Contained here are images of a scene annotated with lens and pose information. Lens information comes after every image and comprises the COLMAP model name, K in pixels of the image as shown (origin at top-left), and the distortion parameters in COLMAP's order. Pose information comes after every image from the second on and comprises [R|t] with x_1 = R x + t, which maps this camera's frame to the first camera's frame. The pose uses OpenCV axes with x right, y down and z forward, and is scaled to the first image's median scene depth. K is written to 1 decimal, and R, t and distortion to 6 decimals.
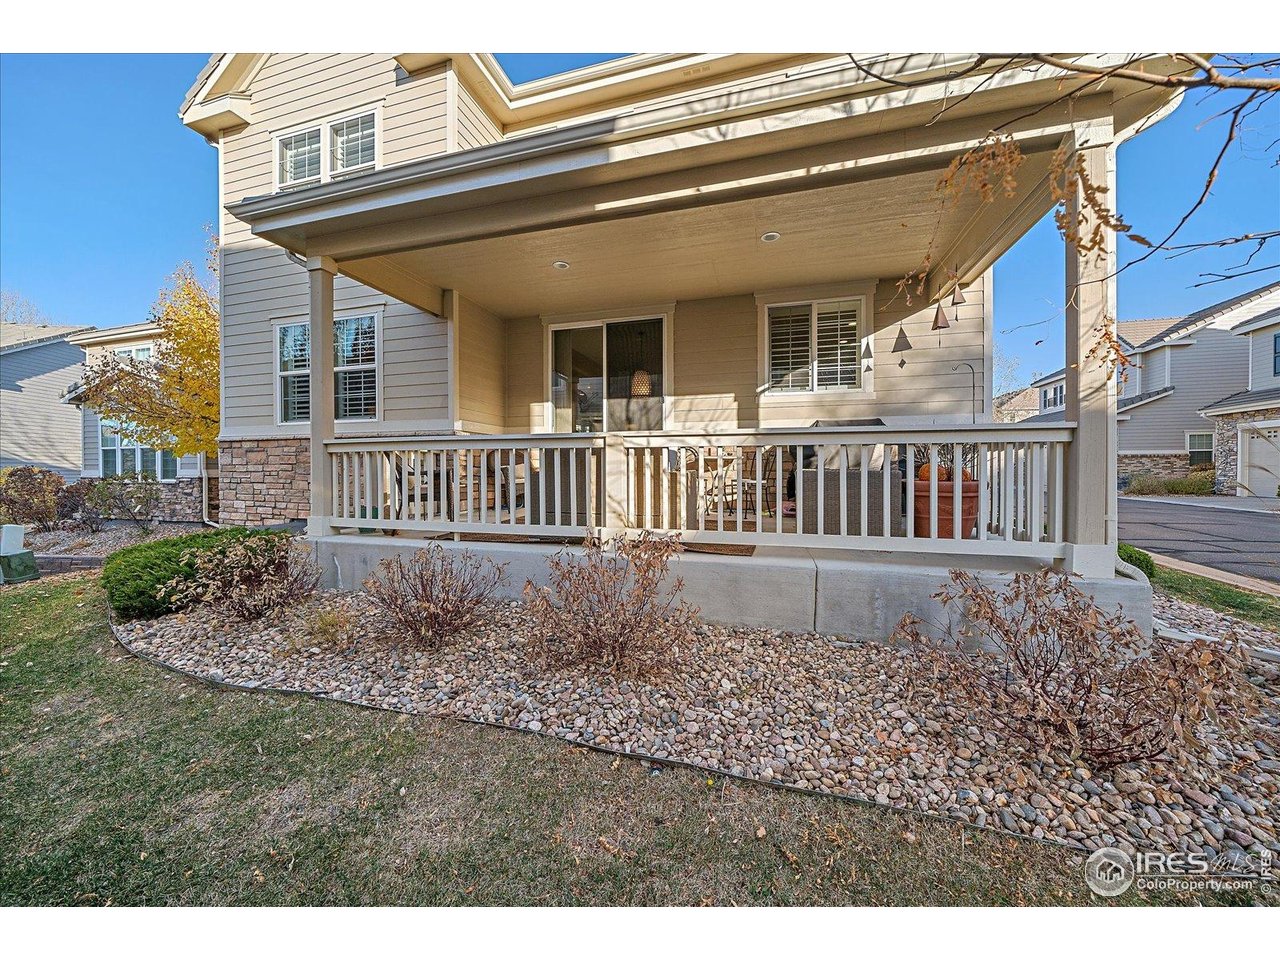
lens RADIAL K [[447.0, 0, 630.2], [0, 447.0, 471.2], [0, 0, 1]] dist [-0.000256, -0.000014]
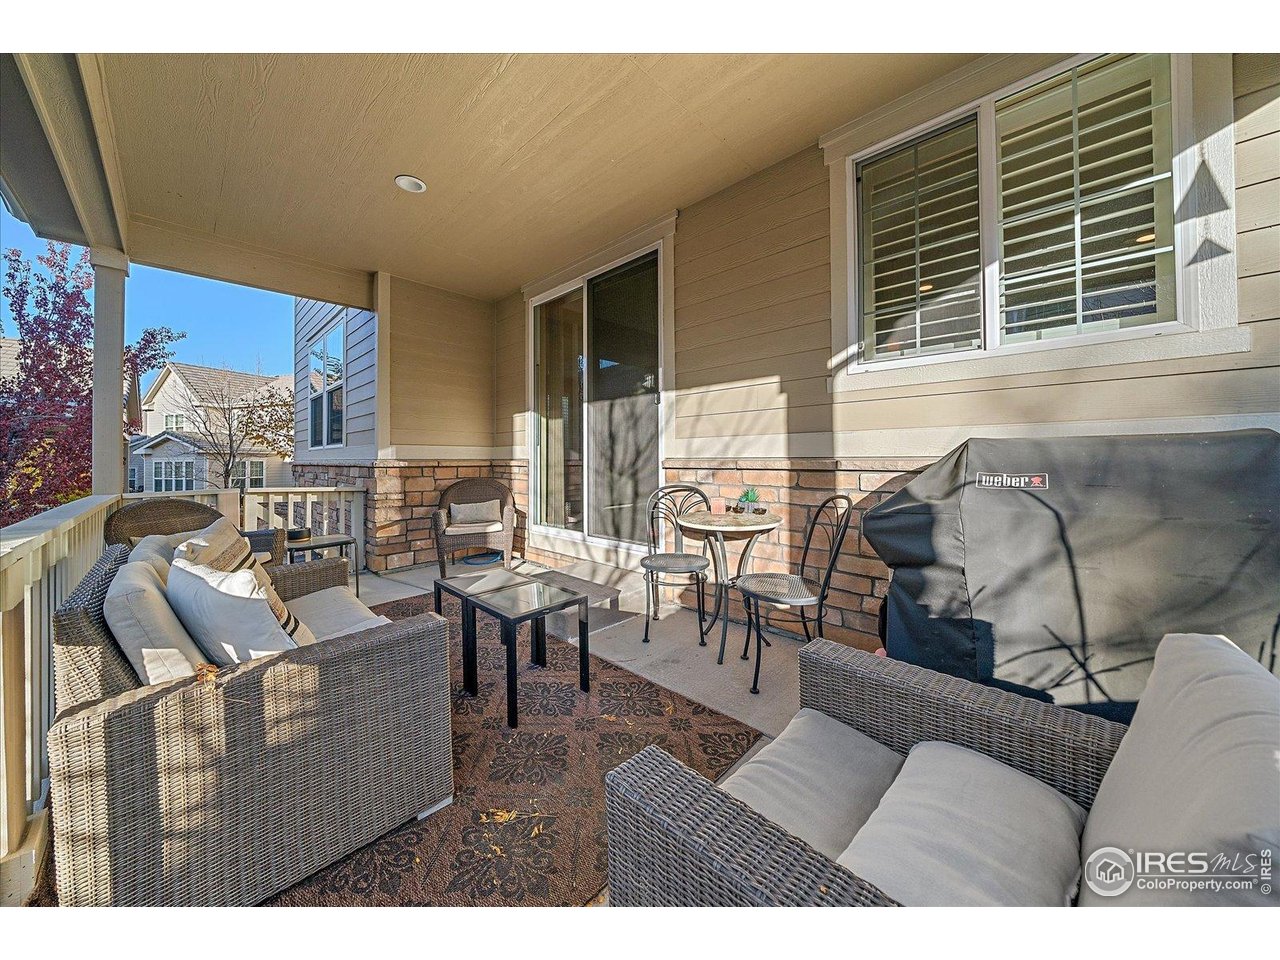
lens RADIAL K [[429.2, 0, 642.5], [0, 429.2, 456.4], [0, 0, 1]] dist [-0.000031, -0.000002]
pose [[0.894987, -0.008477, -0.446011, 0.306871], [0.003314, 0.999918, -0.012354, -0.086947], [0.446079, 0.009578, 0.894942, 0.551288]]
